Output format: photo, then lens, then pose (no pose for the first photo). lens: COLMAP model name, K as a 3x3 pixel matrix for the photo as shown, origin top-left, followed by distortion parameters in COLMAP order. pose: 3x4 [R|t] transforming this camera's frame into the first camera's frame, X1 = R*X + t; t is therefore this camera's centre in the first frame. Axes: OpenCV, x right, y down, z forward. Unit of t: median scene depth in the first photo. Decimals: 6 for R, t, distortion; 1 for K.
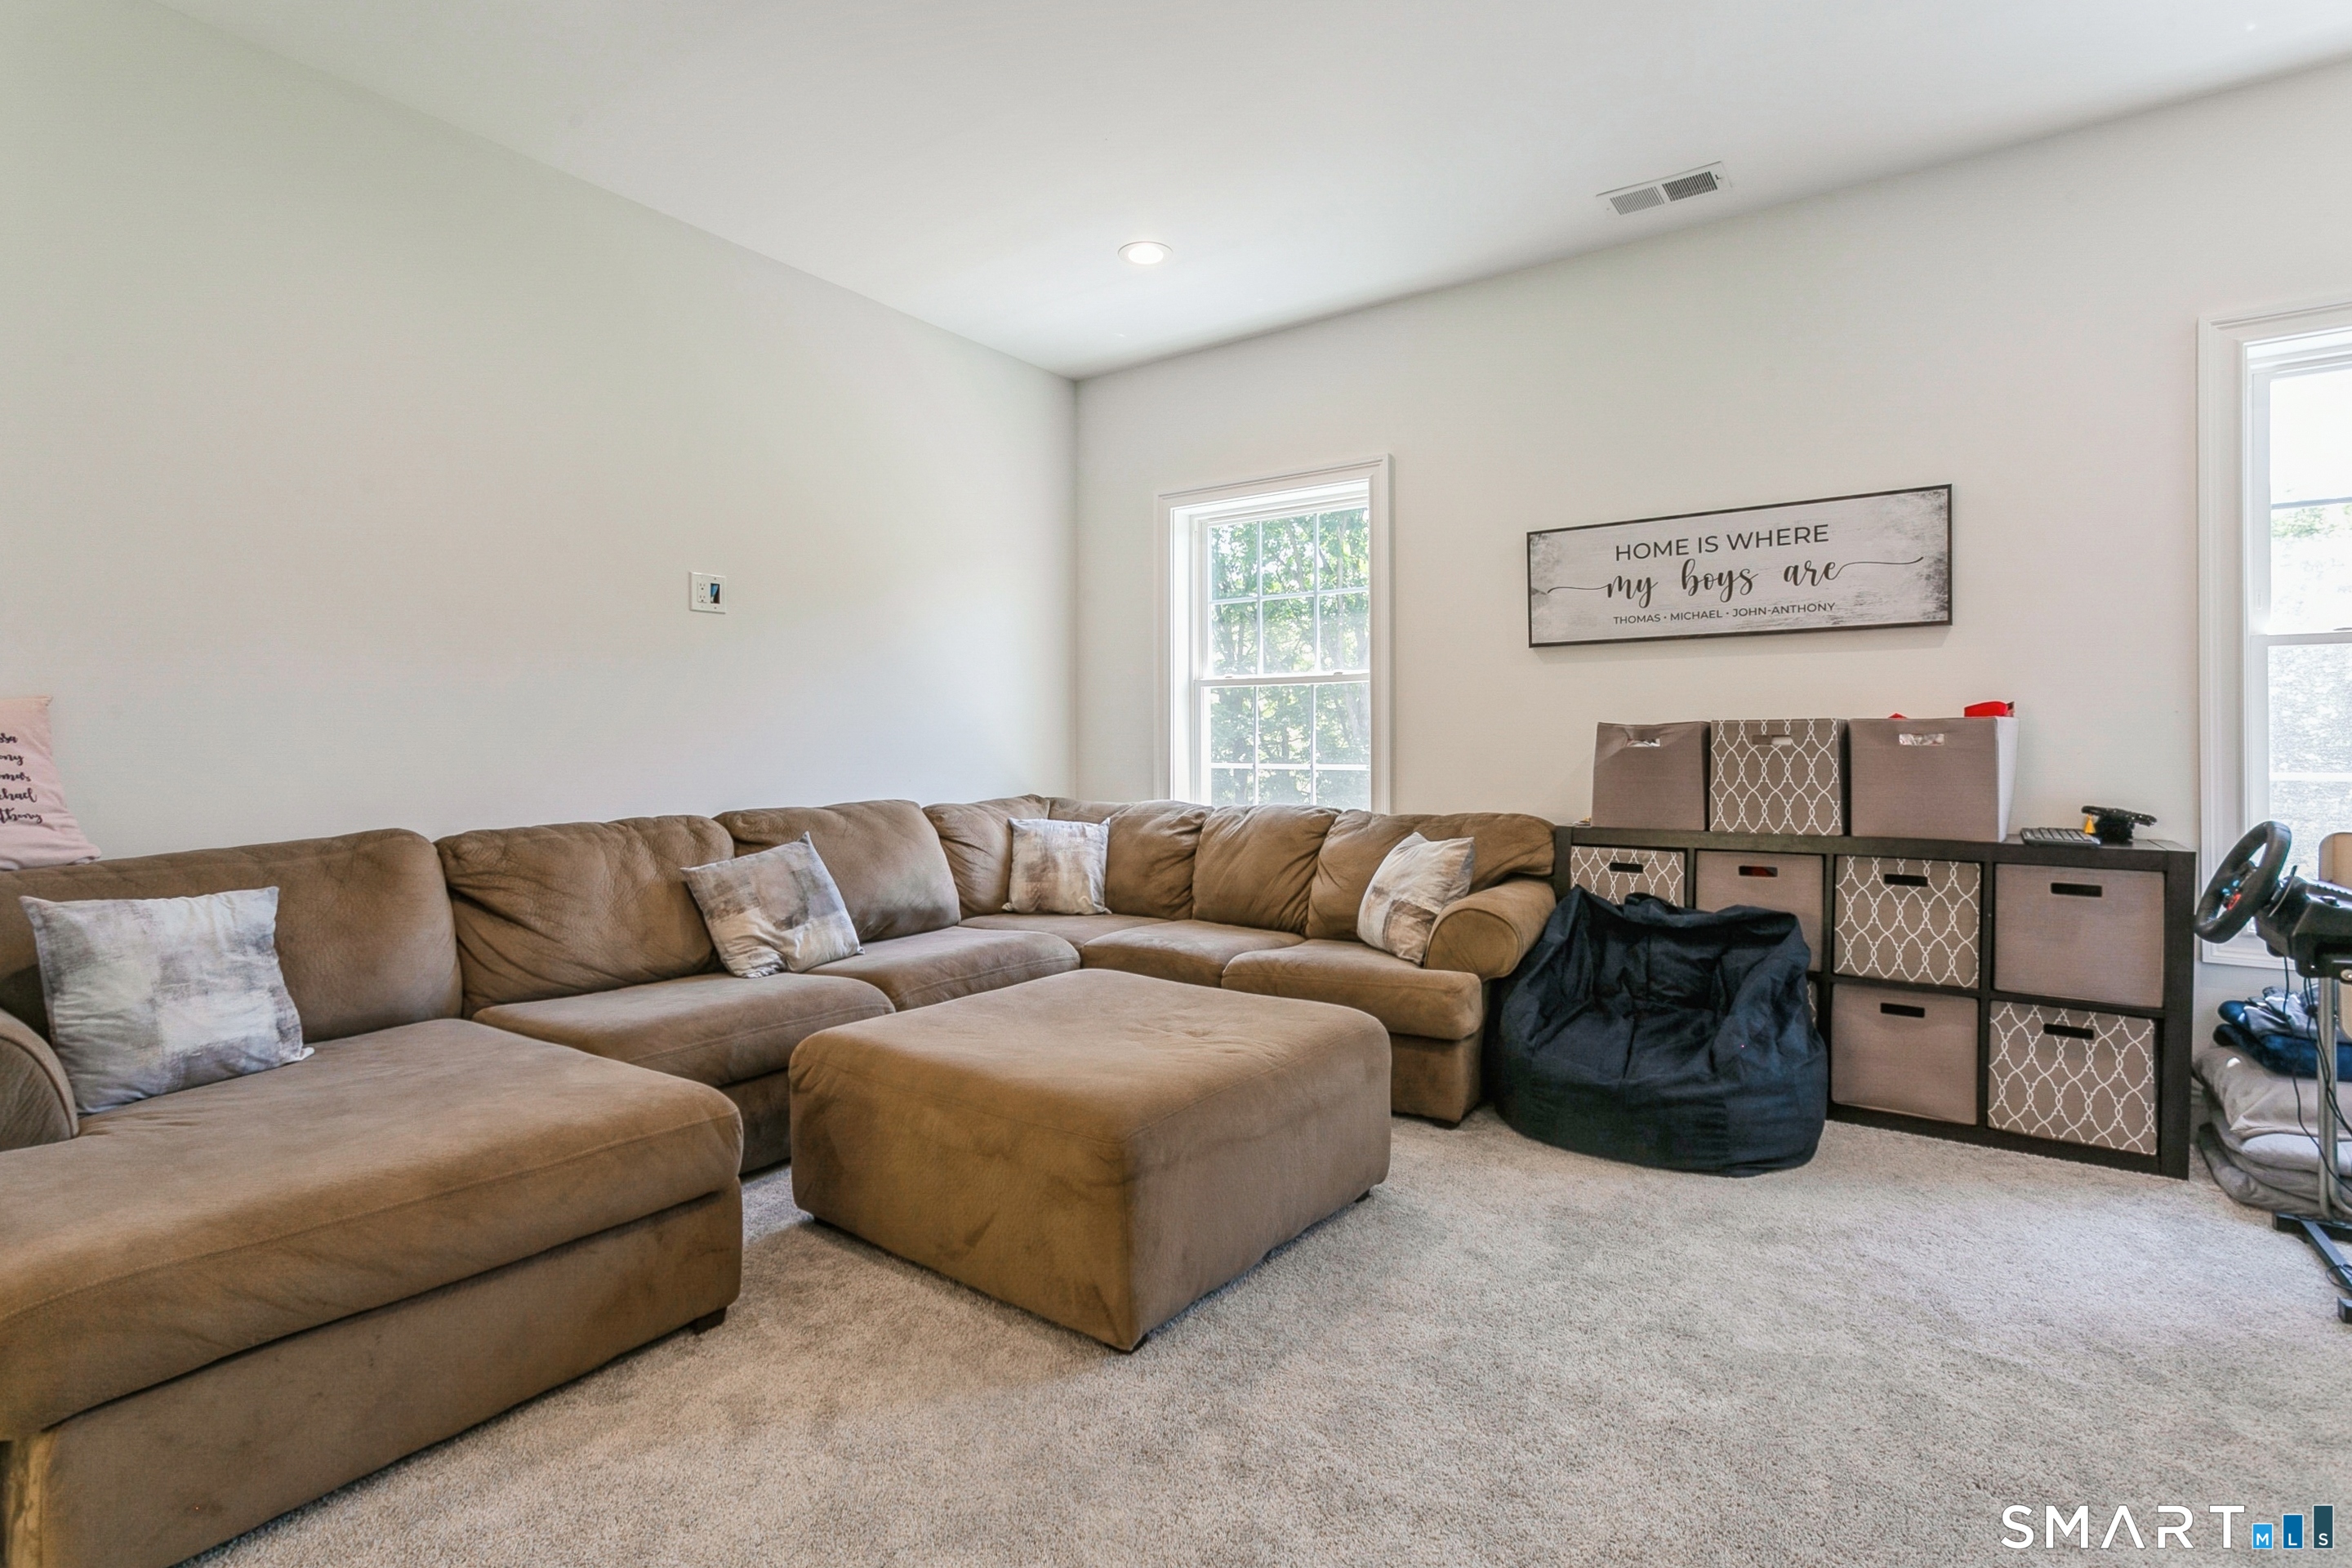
lens RADIAL K [[1132.7, 0, 1187.1], [0, 1132.7, 749.7], [0, 0, 1]] dist [0.004431, 0.002537]
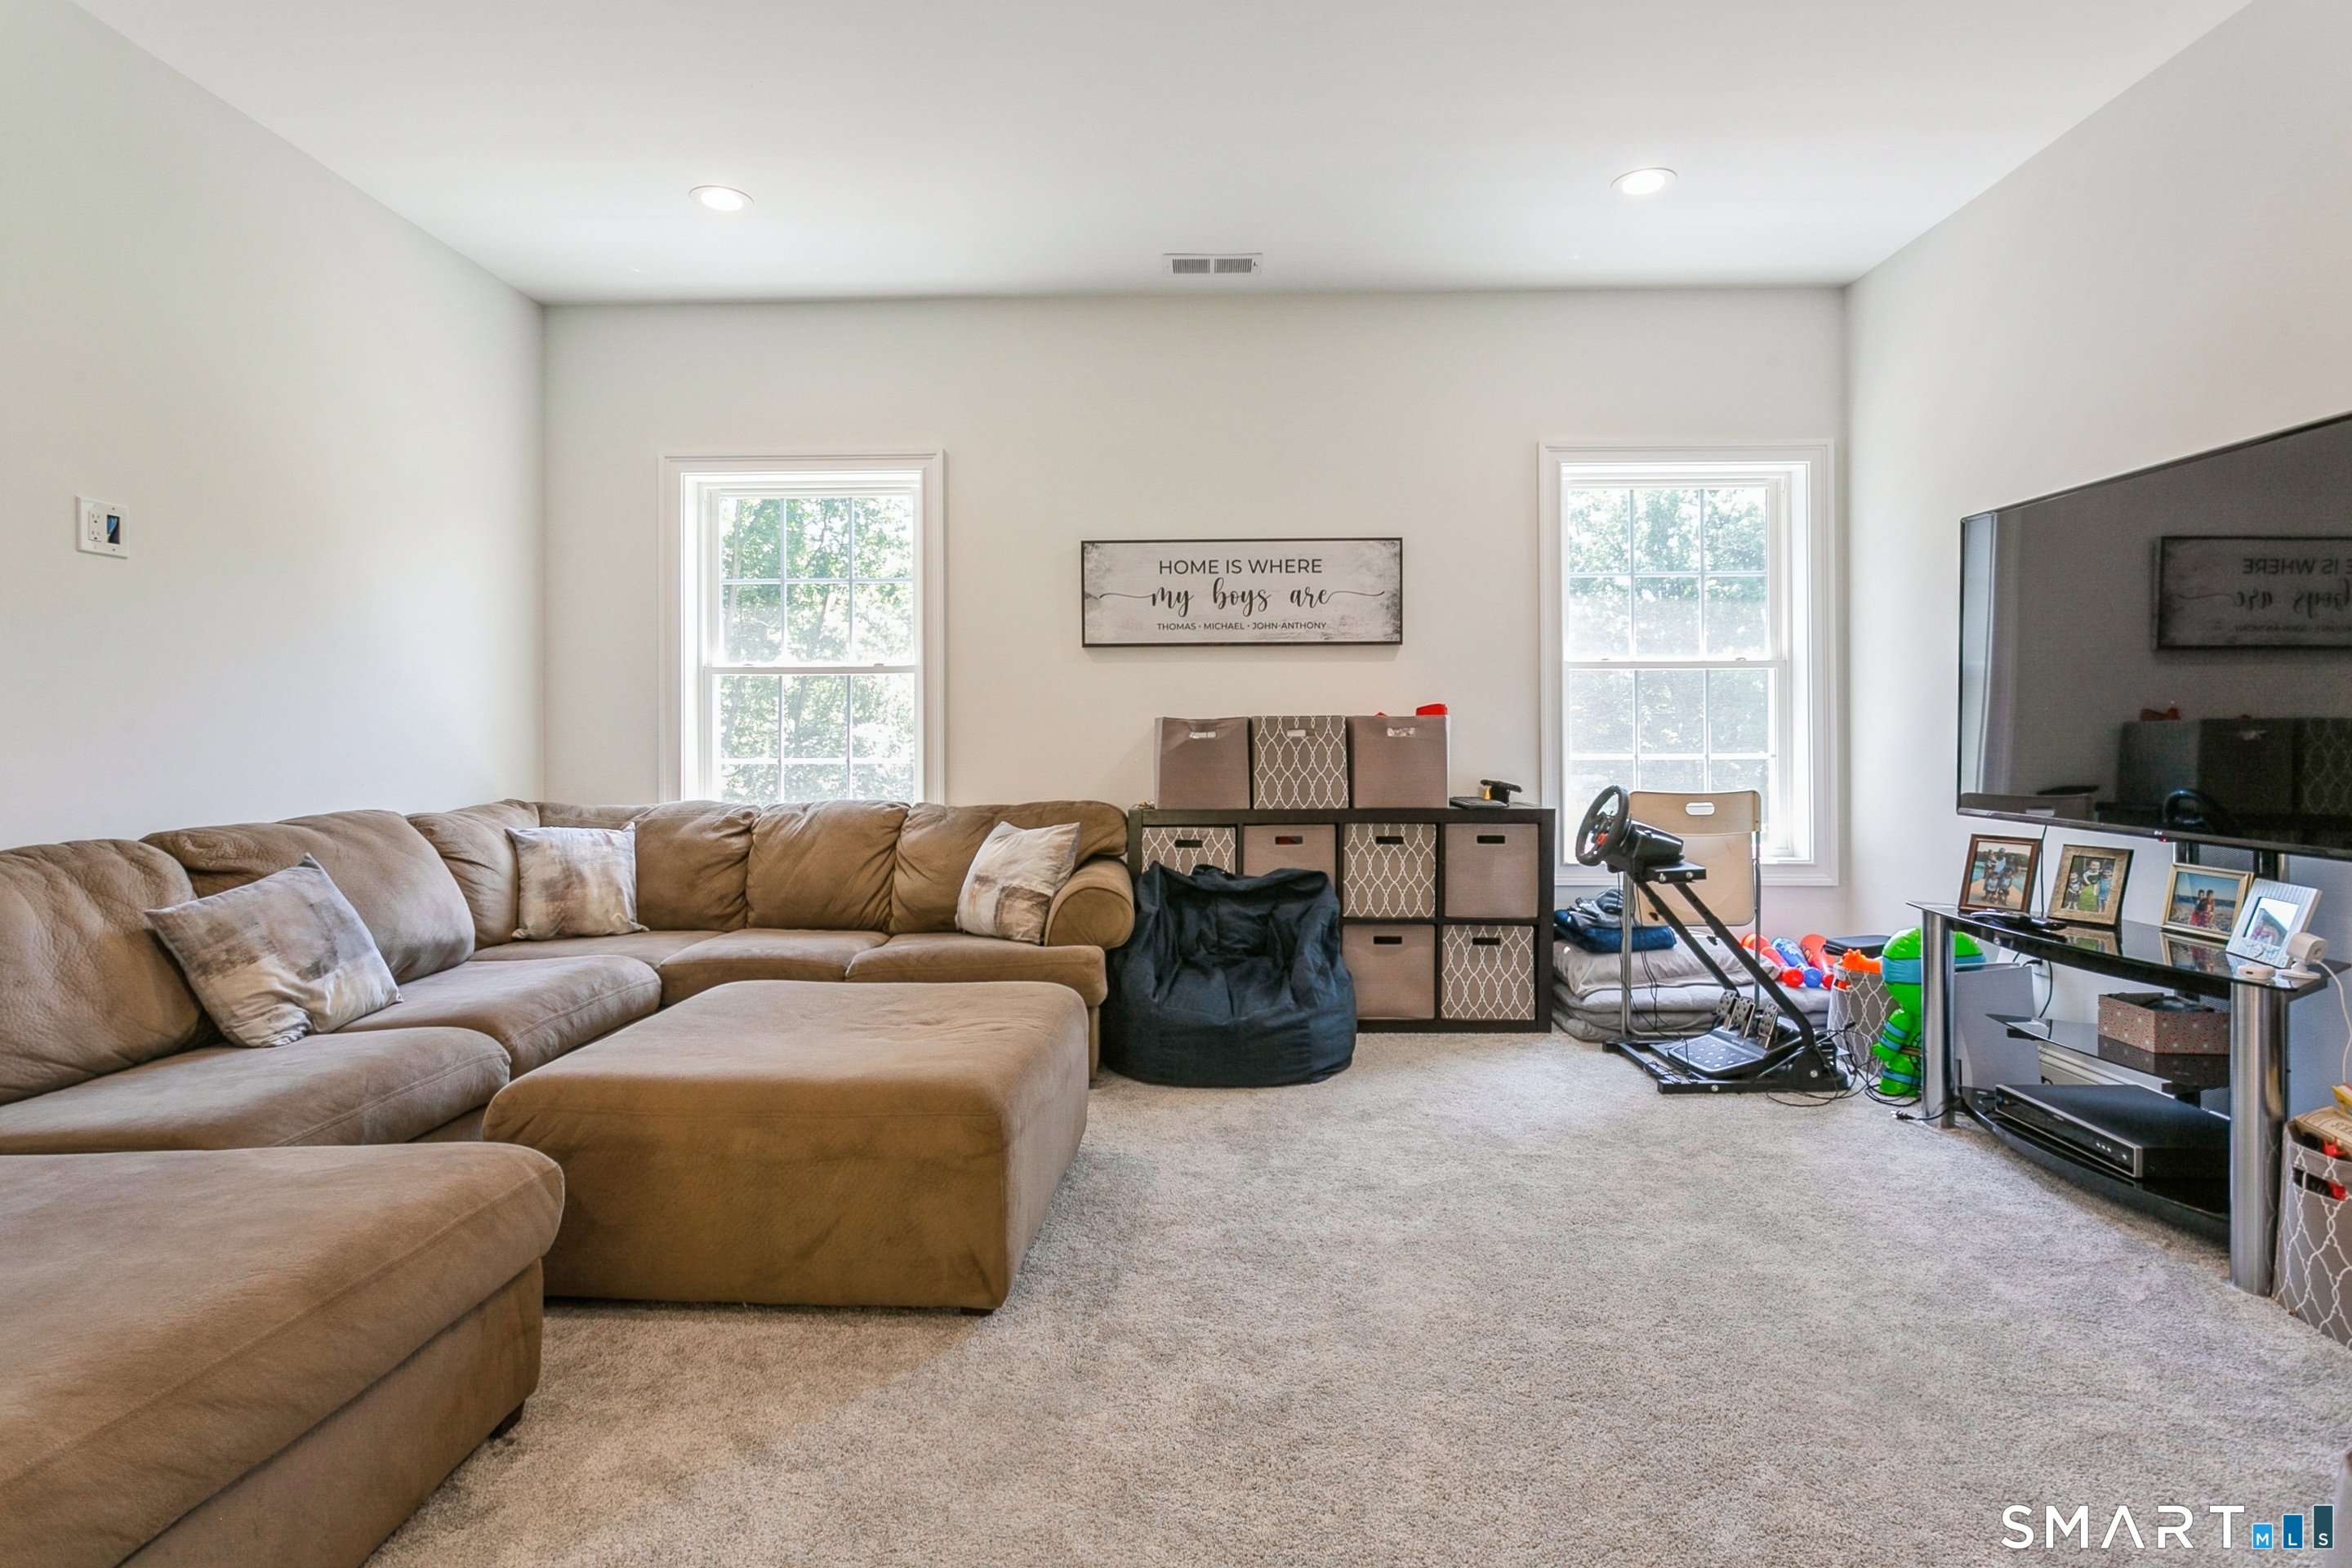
lens RADIAL K [[1247.0, 0, 1179.5], [0, 1247.0, 740.5], [0, 0, 1]] dist [-0.004105, 0.002581]
pose [[0.820406, -0.004912, 0.571761, -0.354174], [0.005494, 0.999985, 0.000708, -0.001520], [-0.571756, 0.002560, 0.820420, -0.034516]]
